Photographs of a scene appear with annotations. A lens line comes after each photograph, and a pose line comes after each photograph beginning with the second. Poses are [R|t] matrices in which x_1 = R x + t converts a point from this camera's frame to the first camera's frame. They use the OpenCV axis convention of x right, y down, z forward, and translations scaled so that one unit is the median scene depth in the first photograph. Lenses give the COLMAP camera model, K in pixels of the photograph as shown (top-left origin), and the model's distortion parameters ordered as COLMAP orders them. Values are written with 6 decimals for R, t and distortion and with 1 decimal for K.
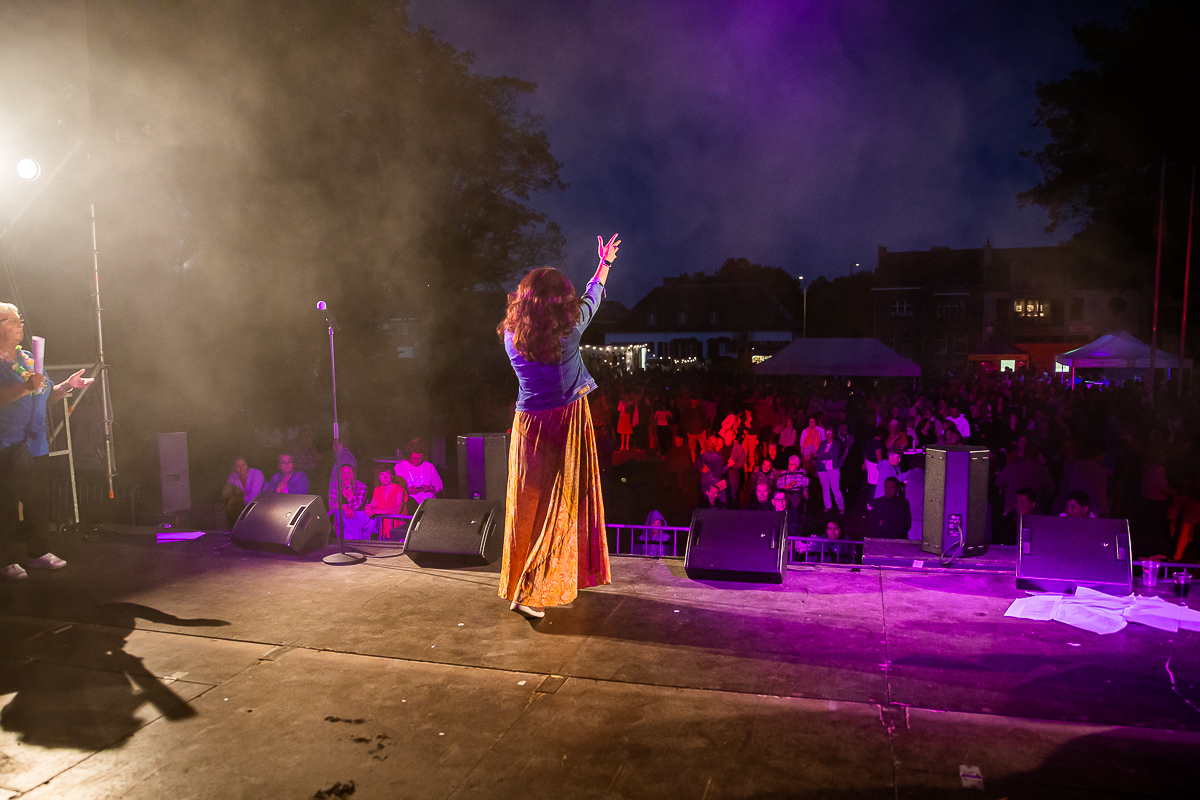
lens RADIAL K [[914.8, 0, 600.8], [0, 914.8, 452.8], [0, 0, 1]] dist [-0.116915, 0.120080]
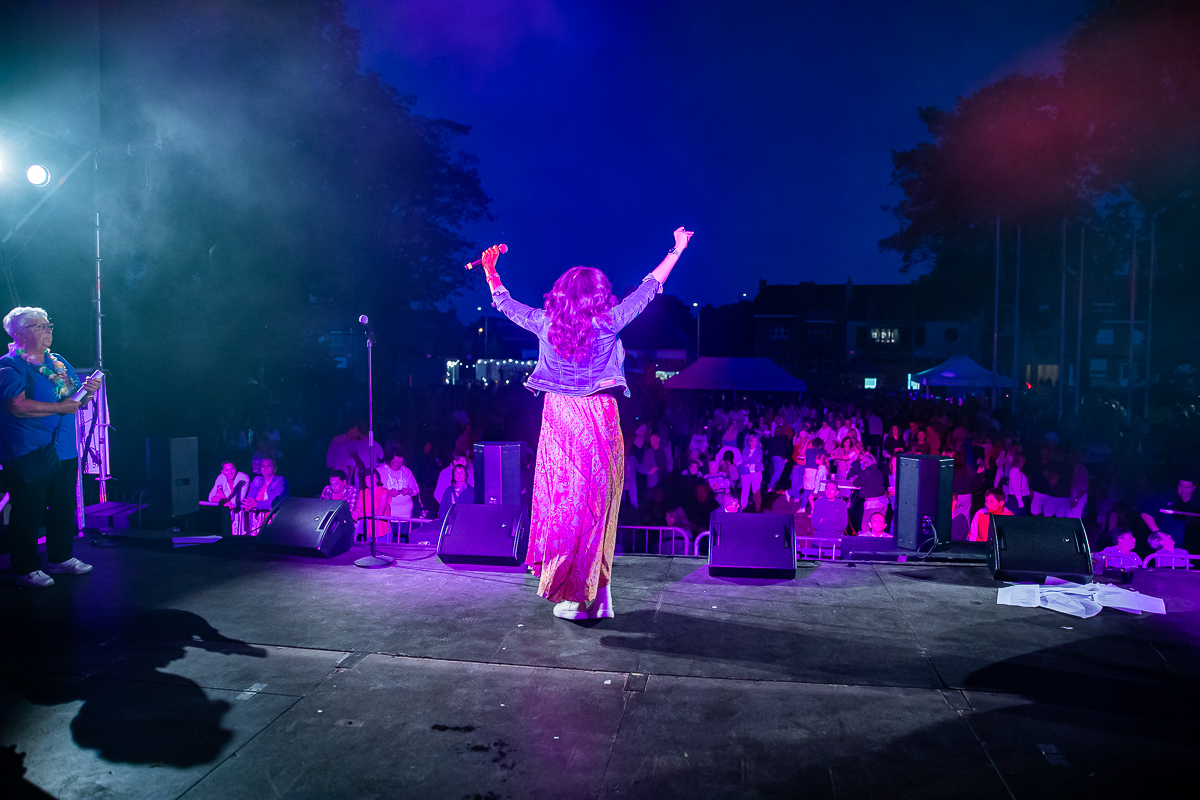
lens RADIAL K [[808.6, 0, 600.0], [0, 808.6, 400.0], [0, 0, 1]] dist [-0.103339, 0.078378]
pose [[0.989277, 0.014208, 0.145356, -0.176781], [-0.004338, 0.997676, -0.067994, -0.007183], [-0.145984, 0.066635, 0.987040, 0.049400]]
